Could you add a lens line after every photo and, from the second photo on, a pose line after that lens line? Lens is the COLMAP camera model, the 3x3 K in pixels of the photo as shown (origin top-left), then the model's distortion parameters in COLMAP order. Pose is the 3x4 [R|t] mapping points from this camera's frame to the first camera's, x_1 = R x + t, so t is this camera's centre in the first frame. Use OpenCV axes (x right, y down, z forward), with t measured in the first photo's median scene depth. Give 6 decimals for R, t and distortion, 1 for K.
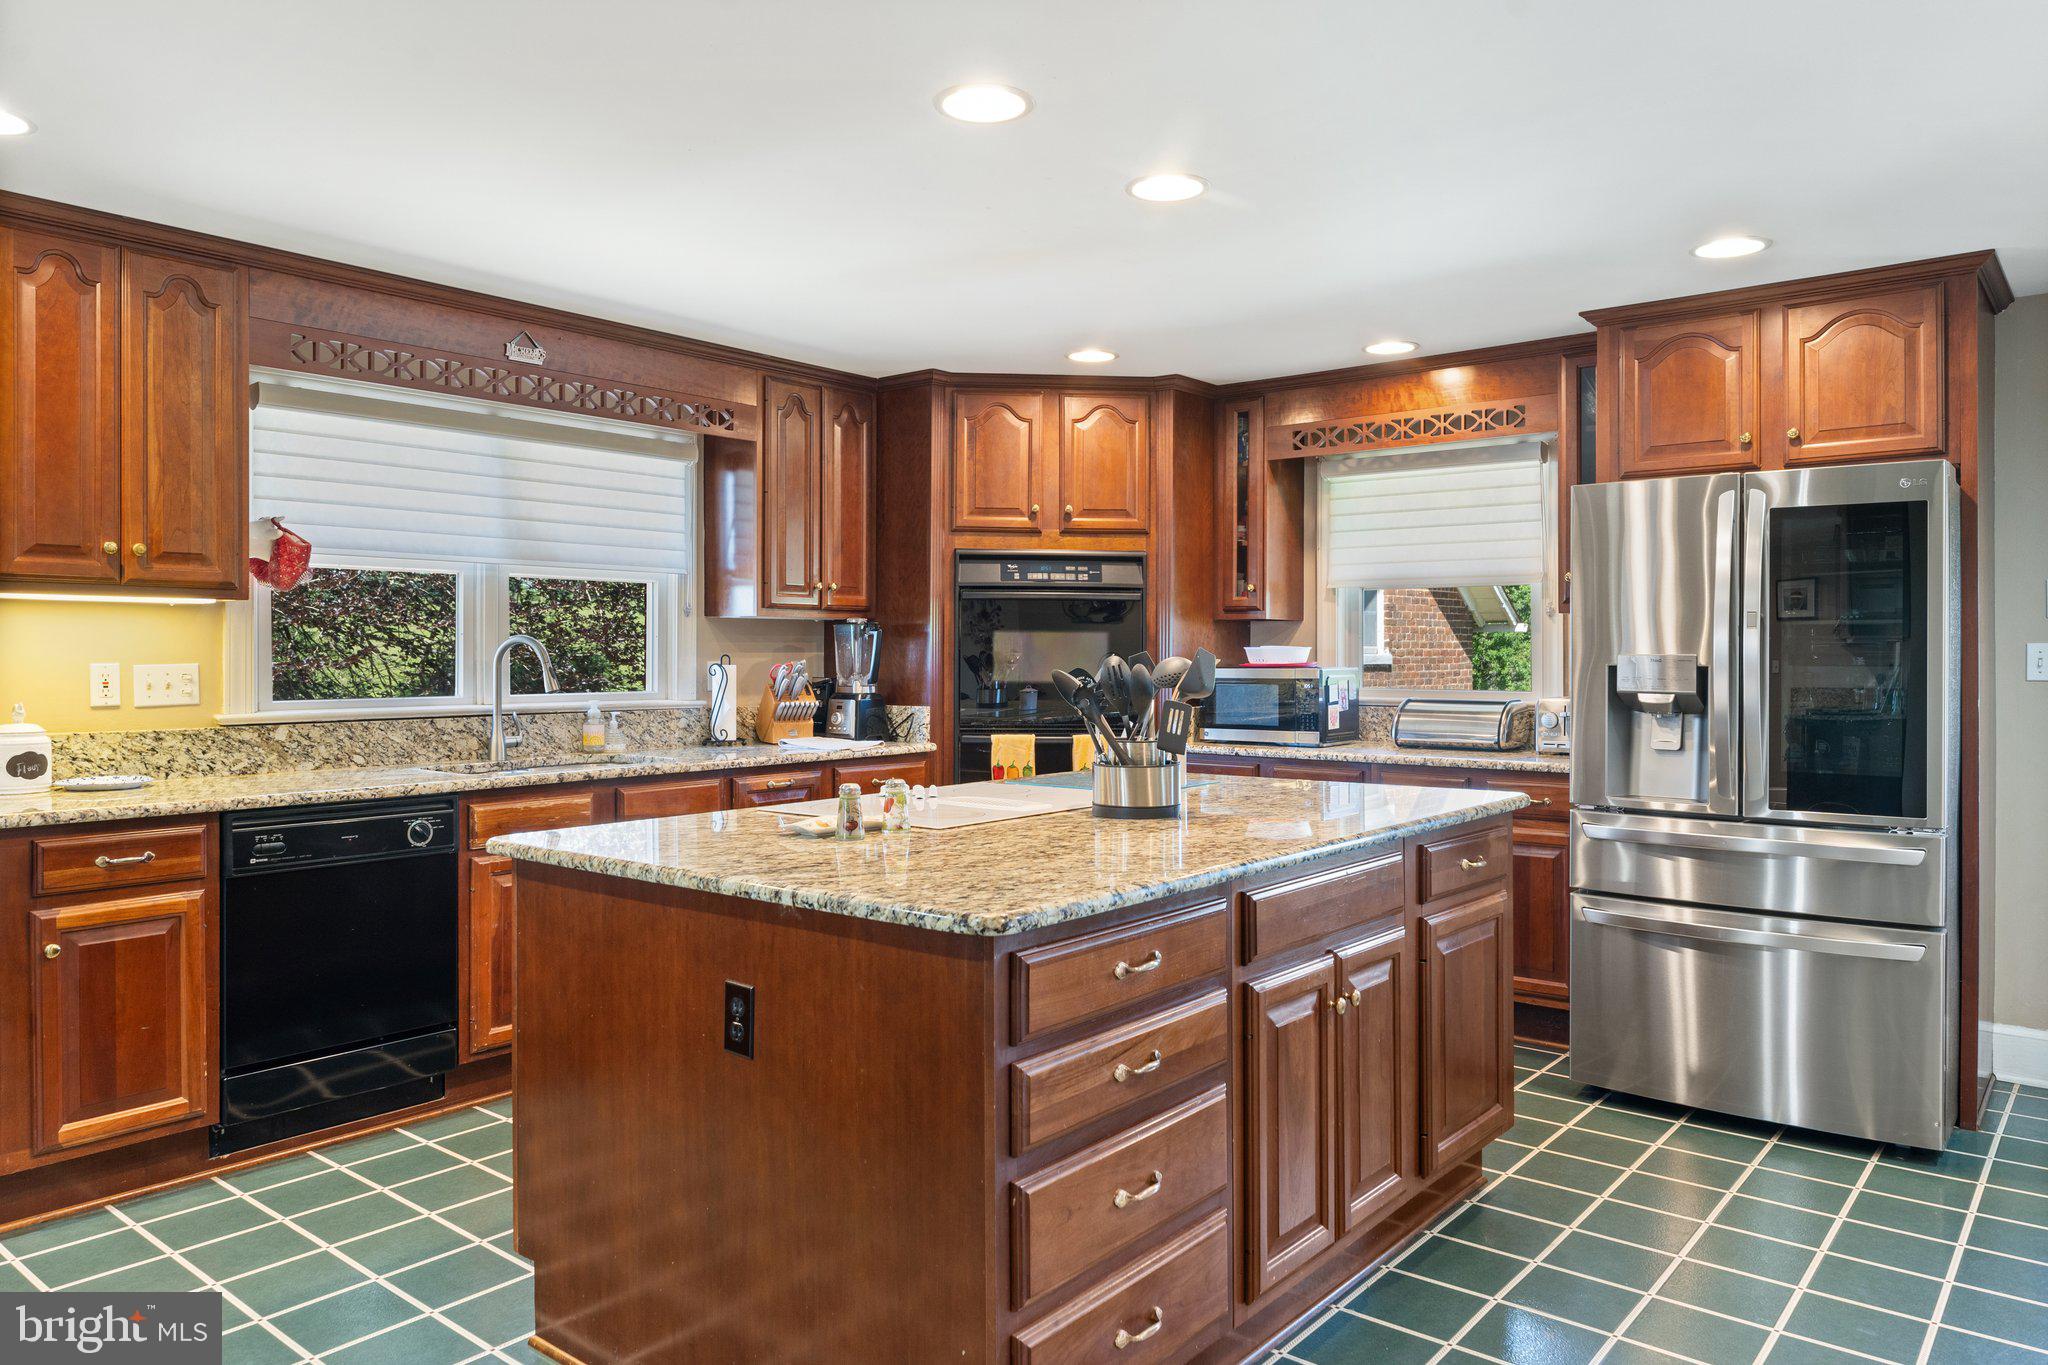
lens RADIAL K [[1378.9, 0, 986.6], [0, 1378.9, 666.8], [0, 0, 1]] dist [0.001965, -0.003640]
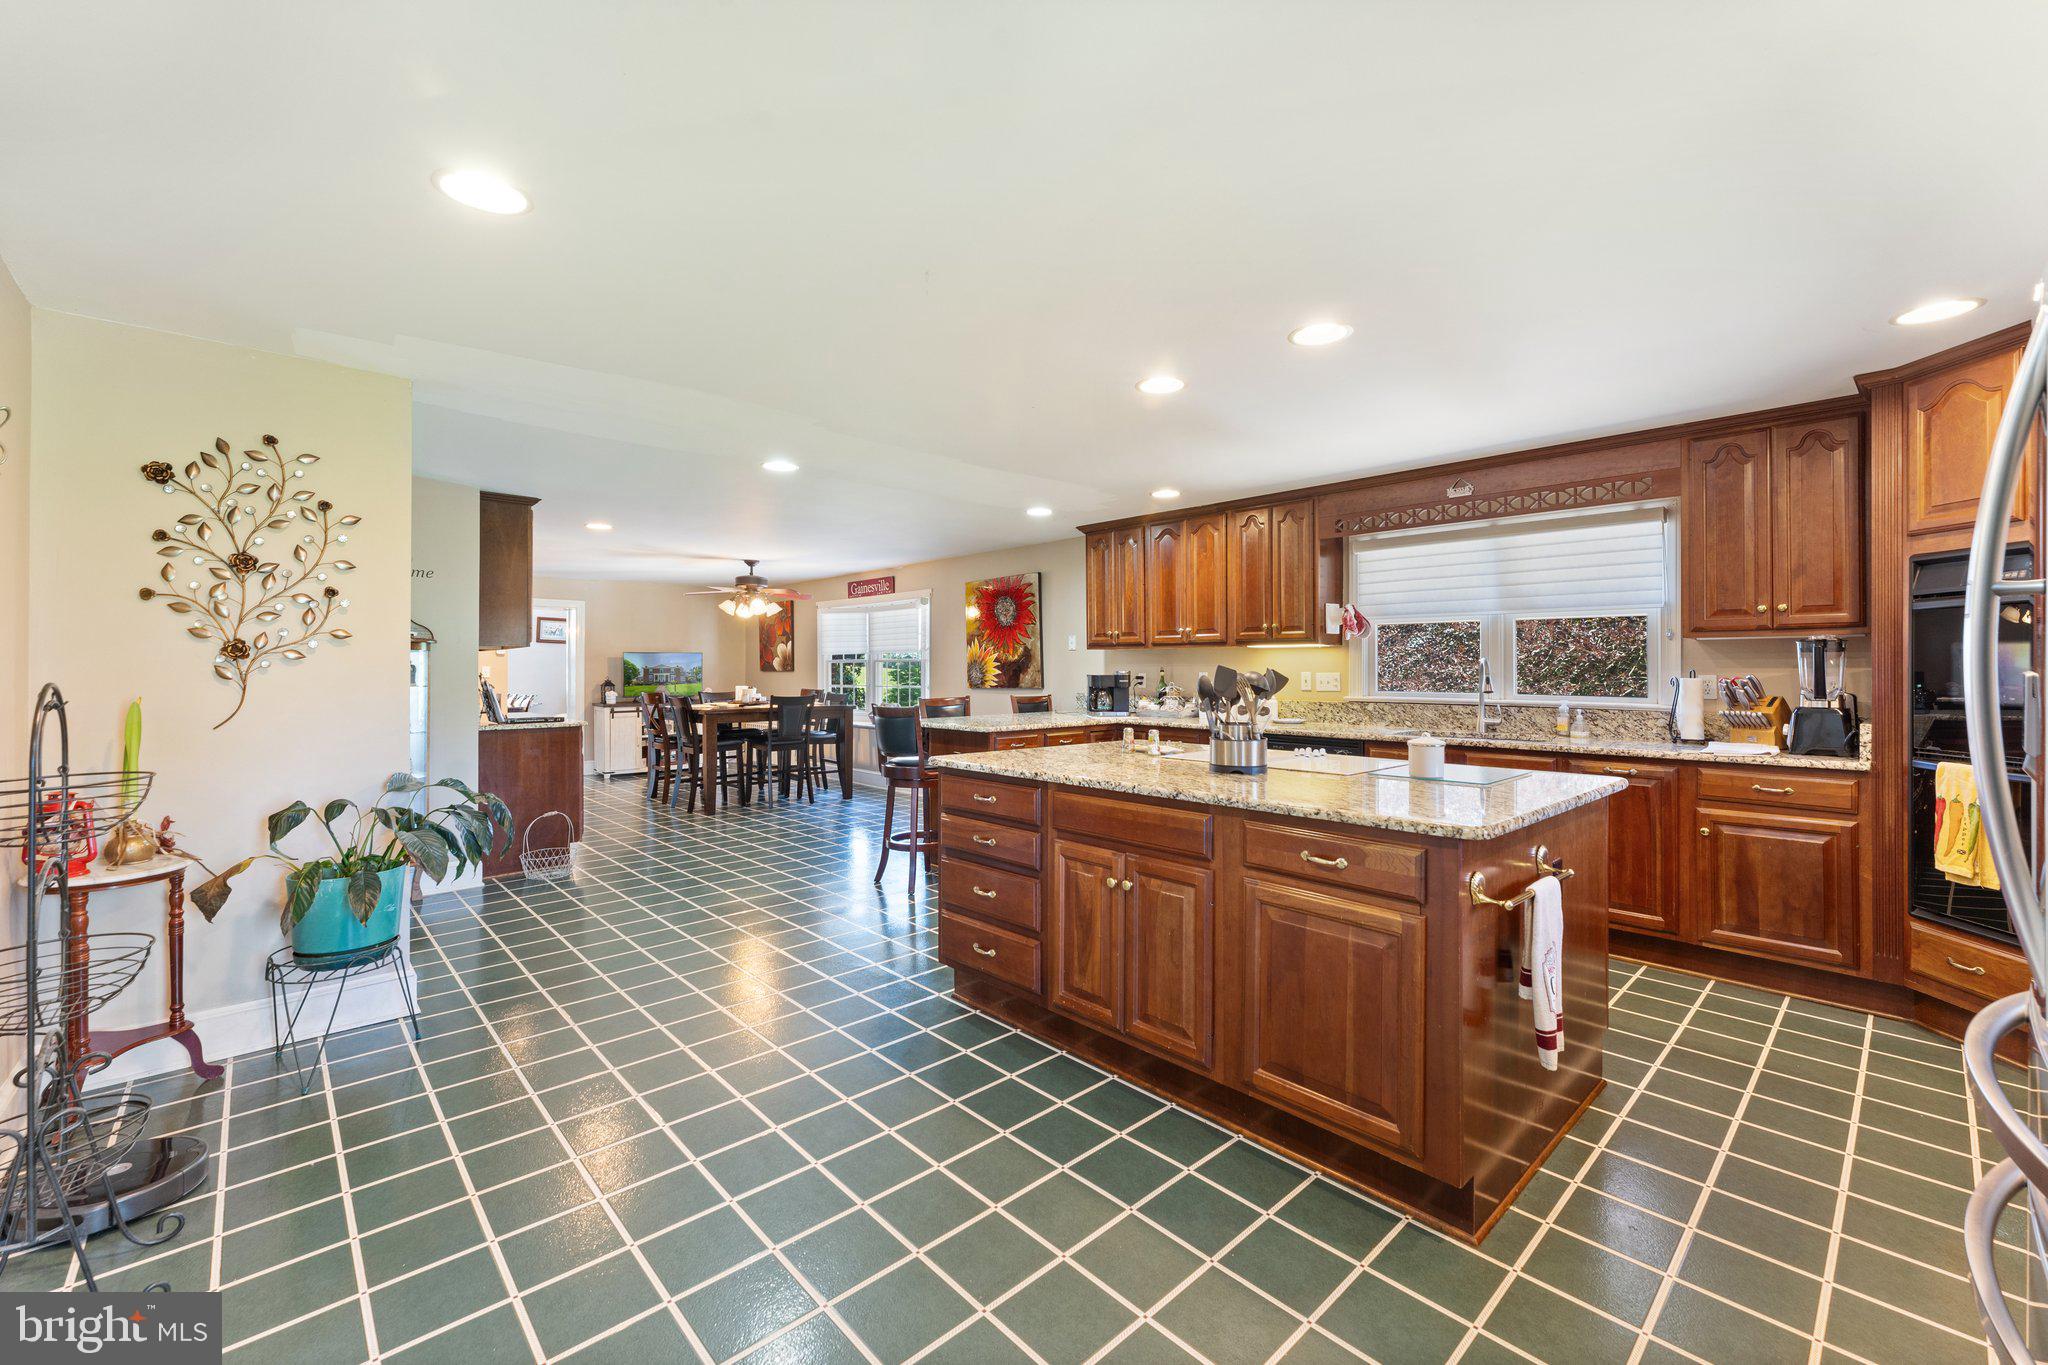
lens RADIAL K [[833.8, 0, 1027.0], [0, 833.8, 658.4], [0, 0, 1]] dist [0.002696, -0.000018]
pose [[-0.121922, -0.010183, -0.992487, 0.792724], [-0.009415, 0.999914, -0.009102, -0.008283], [0.992495, 0.008234, -0.122008, 0.637519]]
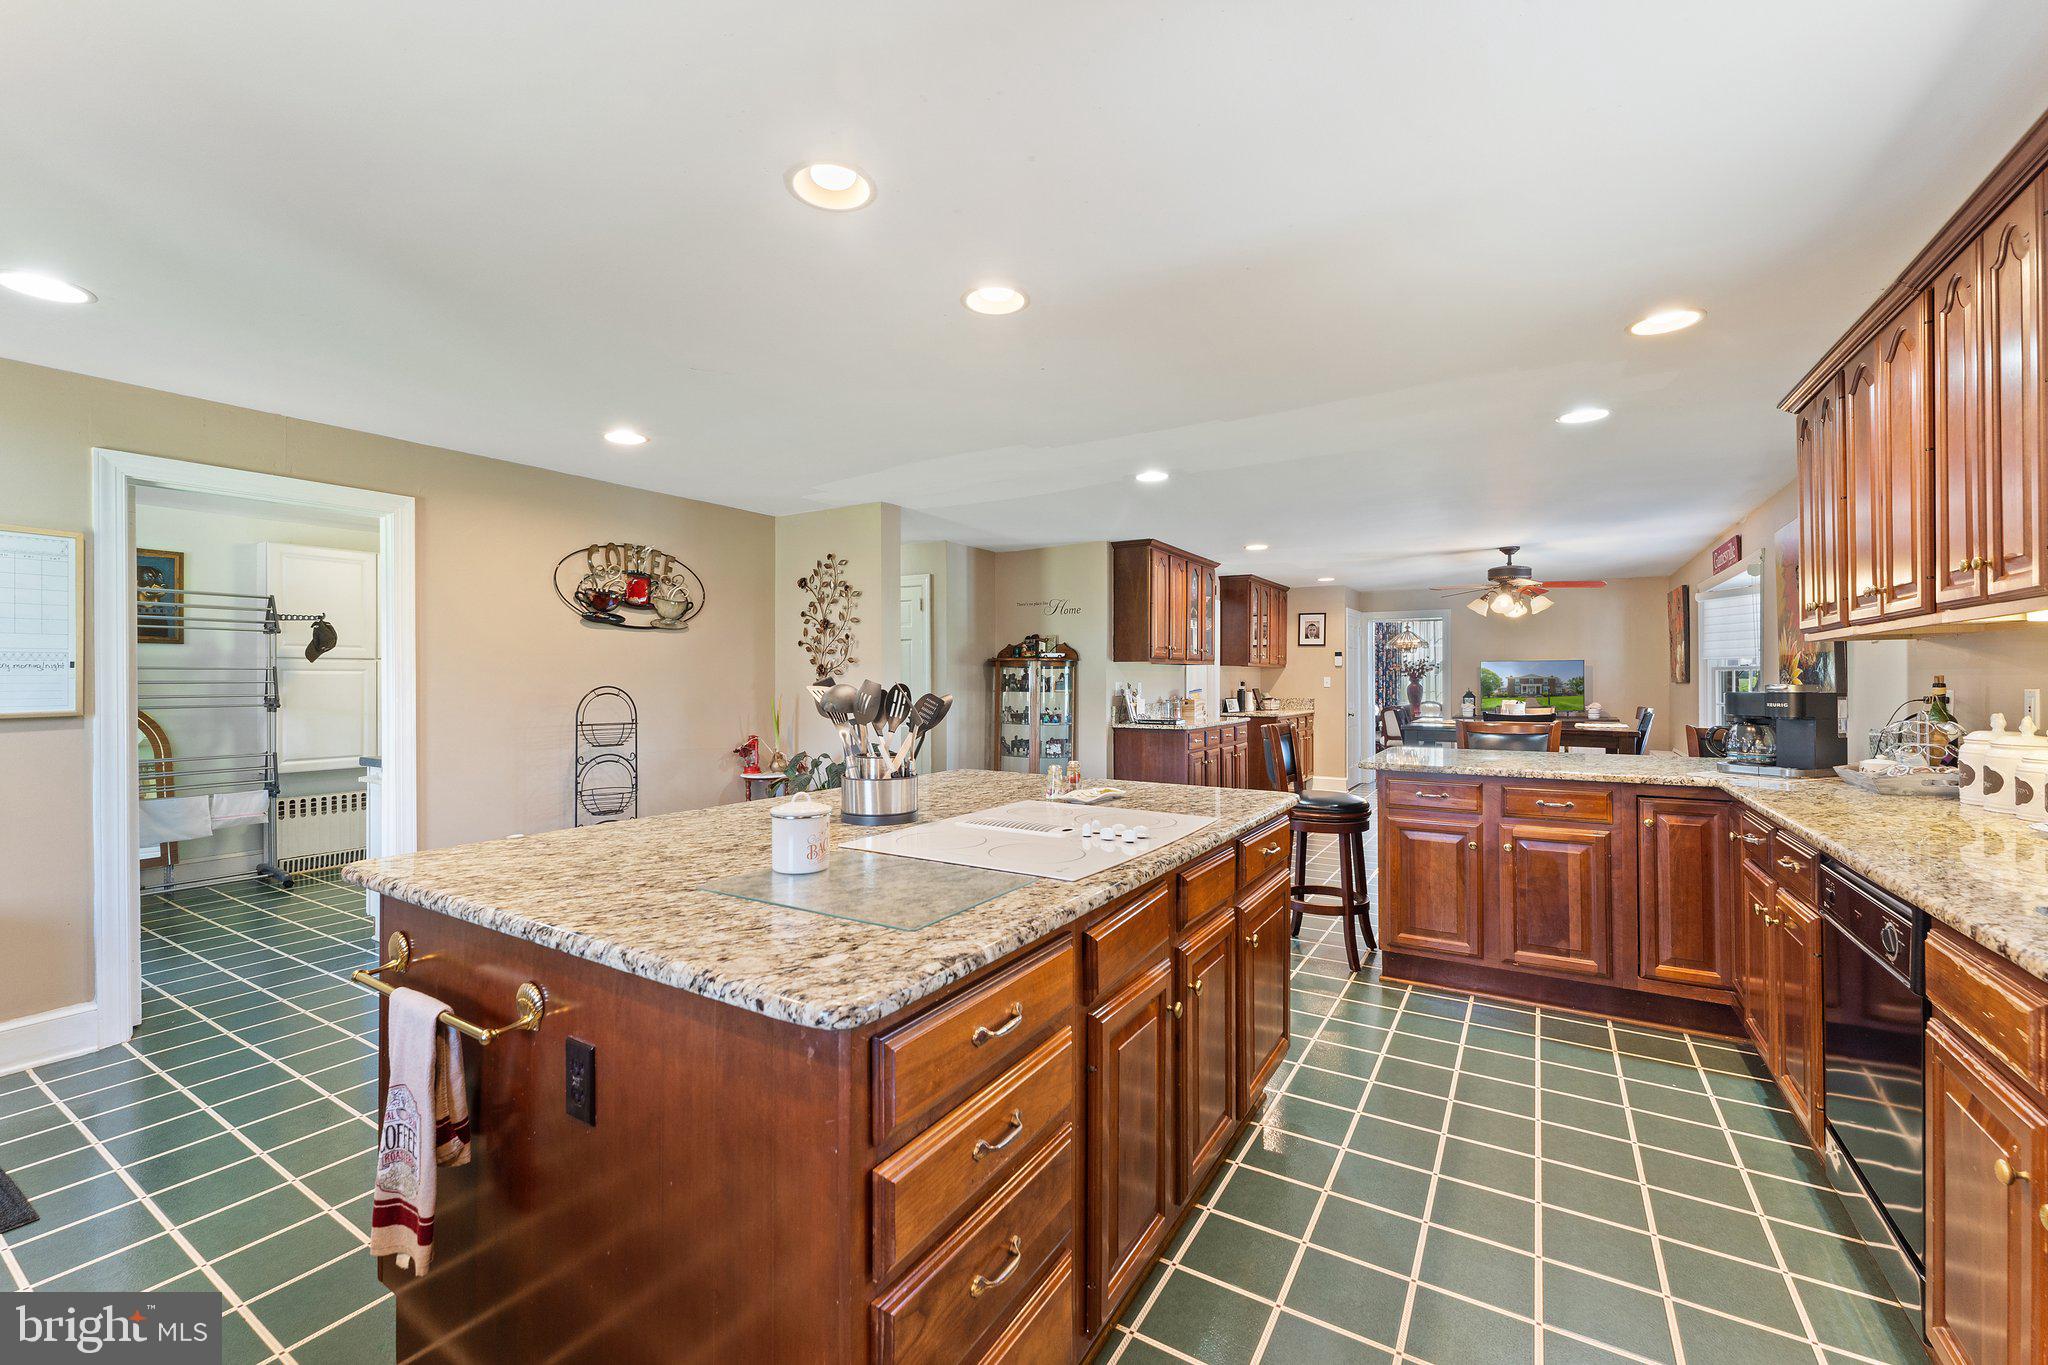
lens RADIAL K [[833.8, 0, 1018.1], [0, 833.8, 671.1], [0, 0, 1]] dist [0.002696, -0.000018]
pose [[-0.989635, 0.002213, -0.143588, 0.059936], [0.002346, 0.999997, -0.000757, -0.012438], [0.143586, -0.001086, -0.989637, 1.251958]]
